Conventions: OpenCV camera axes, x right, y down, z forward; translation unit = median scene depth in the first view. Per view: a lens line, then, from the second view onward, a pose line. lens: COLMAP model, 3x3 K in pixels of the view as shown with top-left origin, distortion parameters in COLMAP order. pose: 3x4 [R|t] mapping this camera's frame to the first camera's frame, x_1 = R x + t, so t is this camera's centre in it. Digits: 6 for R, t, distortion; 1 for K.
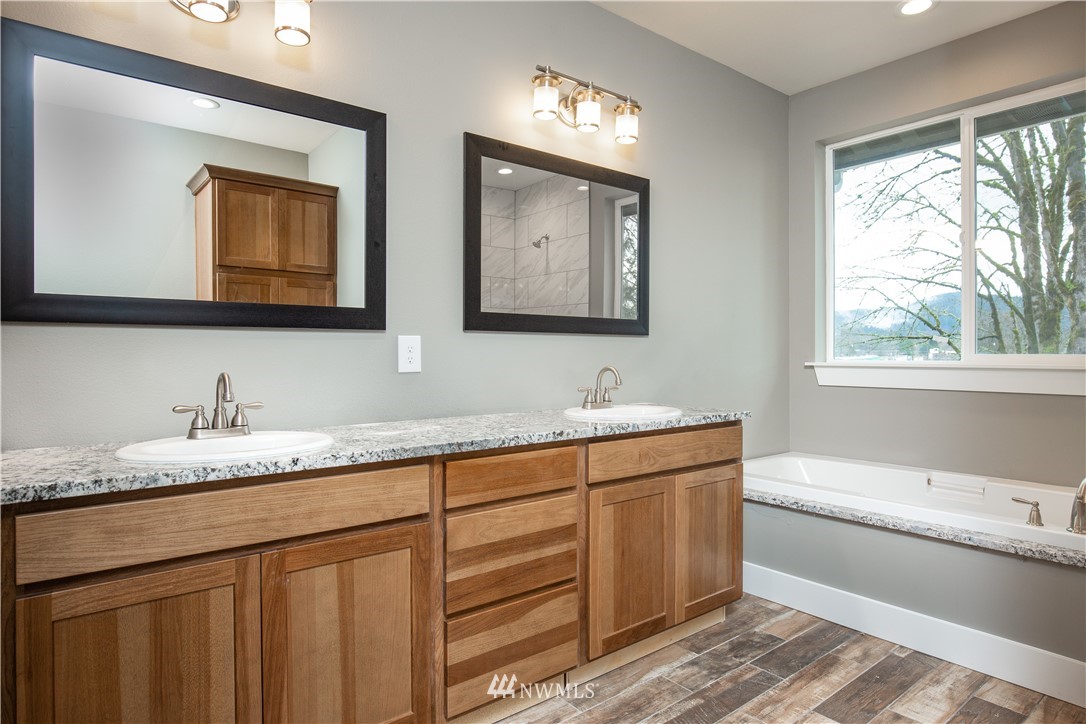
lens RADIAL K [[608.8, 0, 541.0], [0, 608.8, 359.9], [0, 0, 1]] dist [-0.015609, -0.000218]
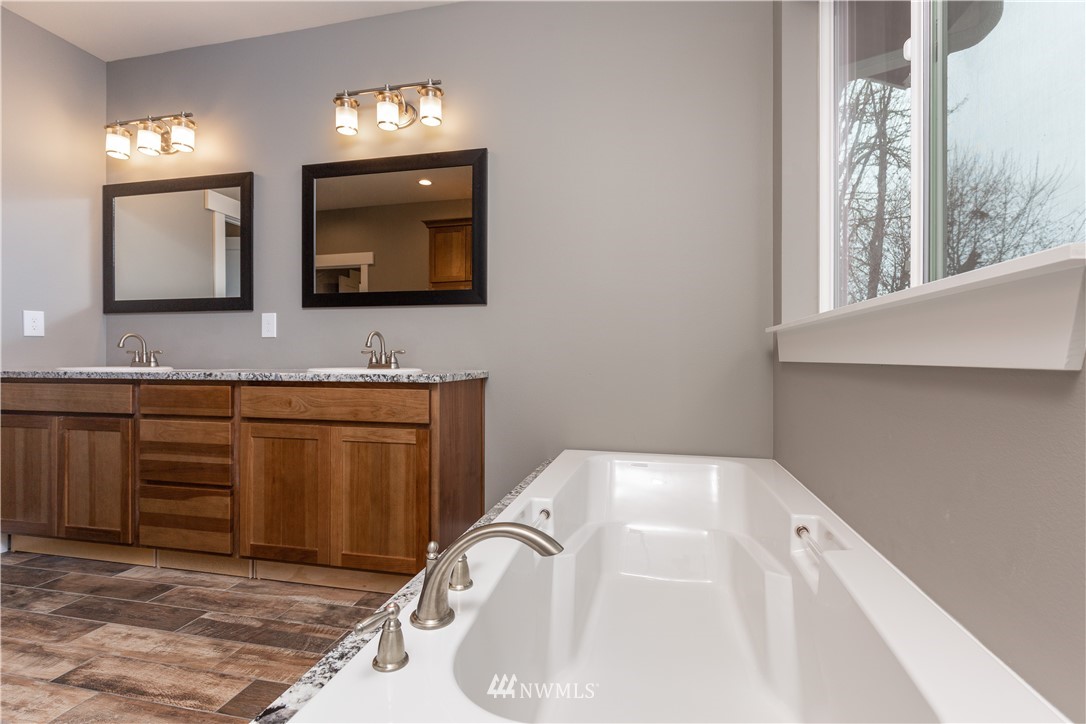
lens RADIAL K [[495.0, 0, 543.6], [0, 495.0, 357.0], [0, 0, 1]] dist [0.004645, 0.000312]
pose [[0.633291, 0.003183, -0.773907, 1.229436], [-0.008478, 0.999960, -0.002824, 0.070413], [0.773868, 0.008349, 0.633292, 0.787003]]
